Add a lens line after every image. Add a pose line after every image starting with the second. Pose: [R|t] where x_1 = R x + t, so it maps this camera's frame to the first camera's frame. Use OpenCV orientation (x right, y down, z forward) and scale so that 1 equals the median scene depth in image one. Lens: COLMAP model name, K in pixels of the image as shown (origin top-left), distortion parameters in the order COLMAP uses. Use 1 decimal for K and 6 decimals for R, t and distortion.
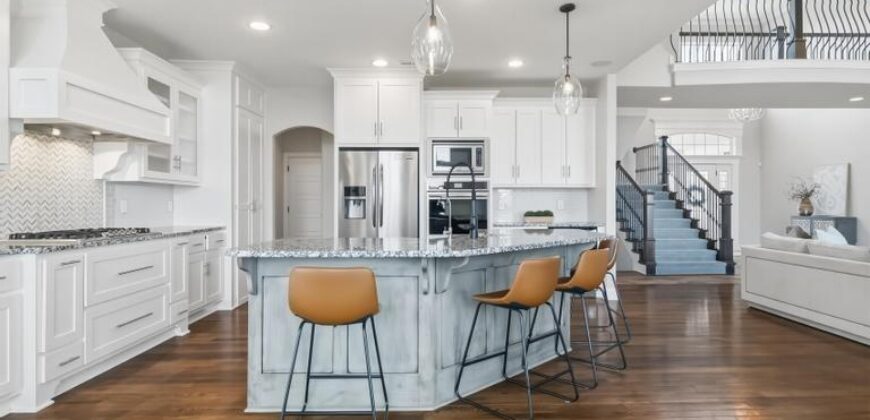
lens RADIAL K [[457.0, 0, 440.4], [0, 457.0, 204.2], [0, 0, 1]] dist [-0.003574, 0.001827]
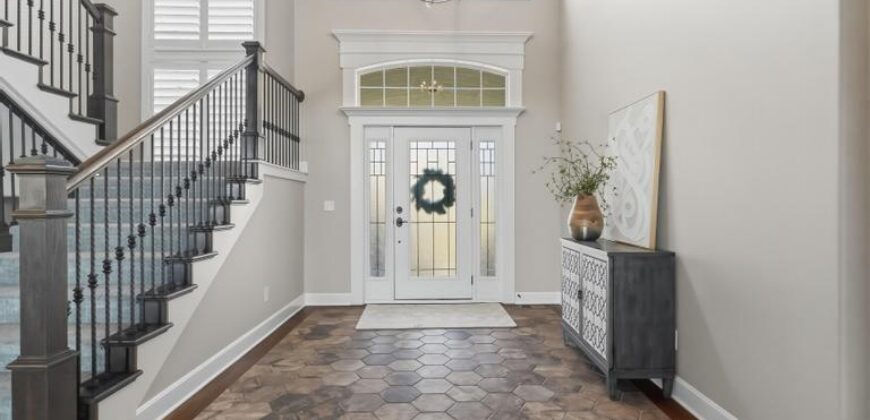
lens RADIAL K [[434.6, 0, 443.0], [0, 434.6, 205.7], [0, 0, 1]] dist [0.002949, 0.001289]
pose [[0.999993, -0.002924, 0.002470, 1.169619], [0.002911, 0.999982, 0.005289, -0.010813], [-0.002485, -0.005282, 0.999983, 1.086172]]
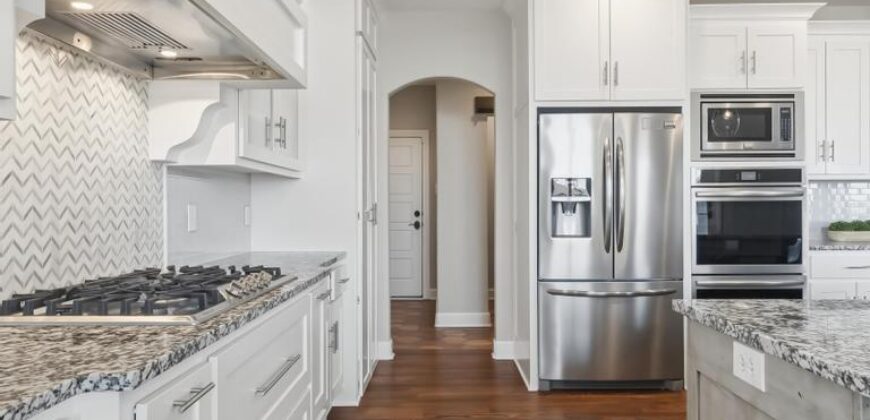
lens RADIAL K [[576.3, 0, 442.8], [0, 576.3, 207.9], [0, 0, 1]] dist [-0.001912, 0.000594]
pose [[0.999576, -0.003317, -0.028922, -0.308506], [0.003334, 0.999994, 0.000533, -0.003867], [0.028920, -0.000629, 0.999582, 0.292928]]
